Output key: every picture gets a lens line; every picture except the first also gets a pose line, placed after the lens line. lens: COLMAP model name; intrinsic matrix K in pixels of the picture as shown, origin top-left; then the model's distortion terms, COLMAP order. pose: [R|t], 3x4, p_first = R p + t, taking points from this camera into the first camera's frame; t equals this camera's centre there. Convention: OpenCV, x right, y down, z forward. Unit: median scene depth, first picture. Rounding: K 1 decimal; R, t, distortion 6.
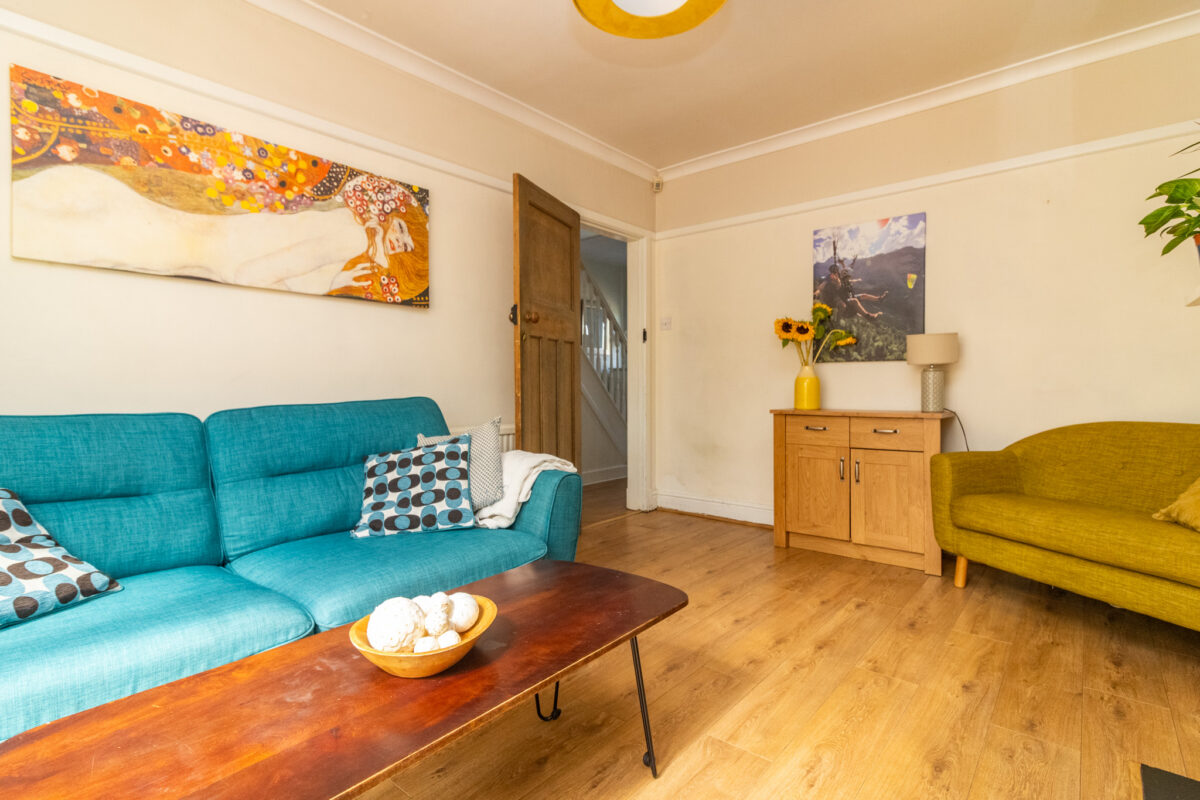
lens RADIAL K [[578.9, 0, 600.0], [0, 578.9, 400.0], [0, 0, 1]] dist [0.000107, -0.000179]
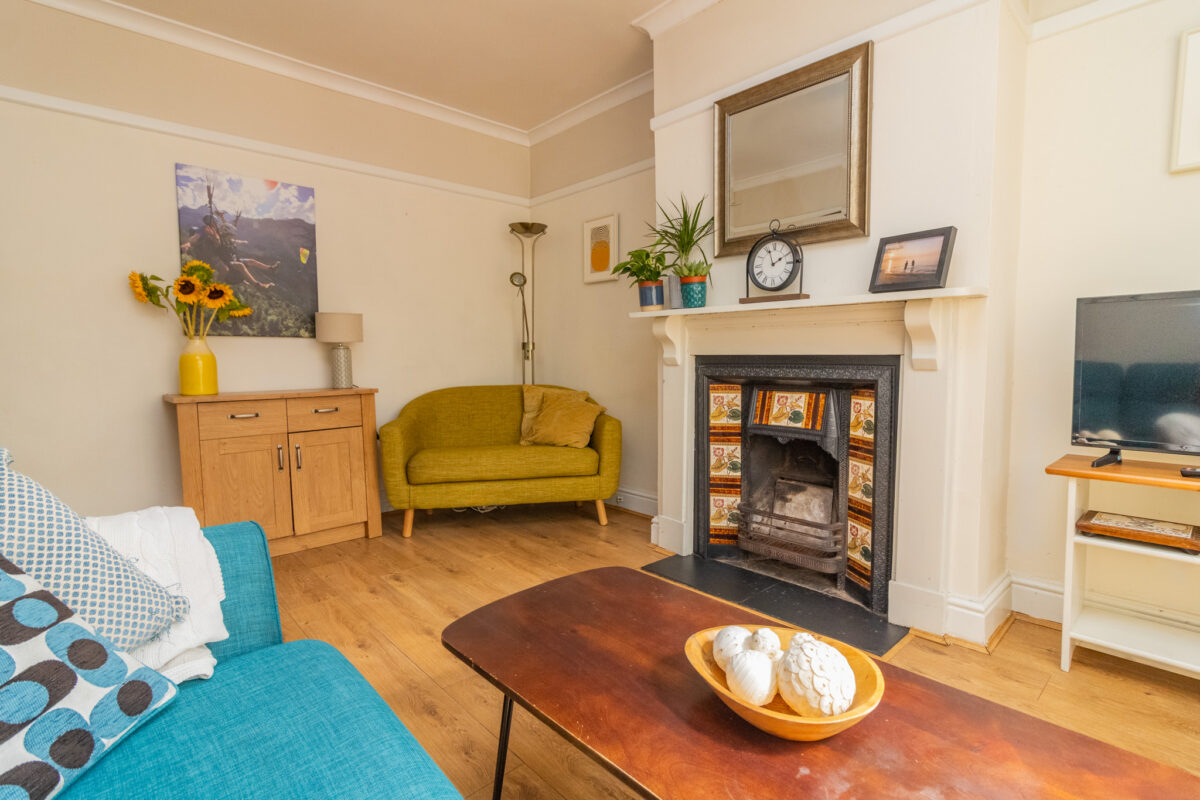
lens RADIAL K [[570.7, 0, 600.0], [0, 570.7, 400.0], [0, 0, 1]] dist [0.000491, -0.000292]
pose [[0.127954, -0.074793, 0.988956, -0.369599], [0.032820, 0.996926, 0.071149, -0.015552], [-0.991237, 0.023354, 0.130016, 0.389286]]
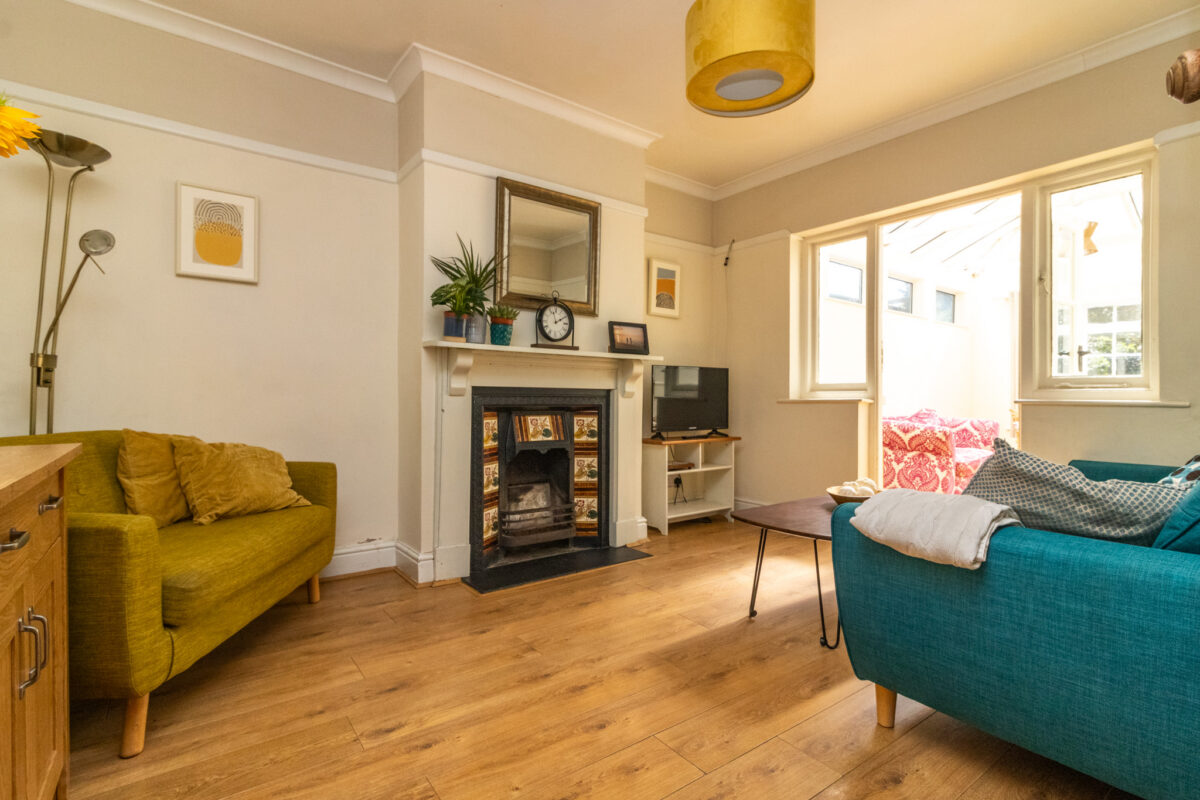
lens RADIAL K [[570.7, 0, 600.0], [0, 570.7, 400.0], [0, 0, 1]] dist [0.000491, -0.000292]
pose [[-0.971775, -0.004068, 0.235873, 0.056615], [0.003153, 0.999538, 0.030229, -0.021743], [-0.235887, 0.030119, -0.971314, 1.189258]]
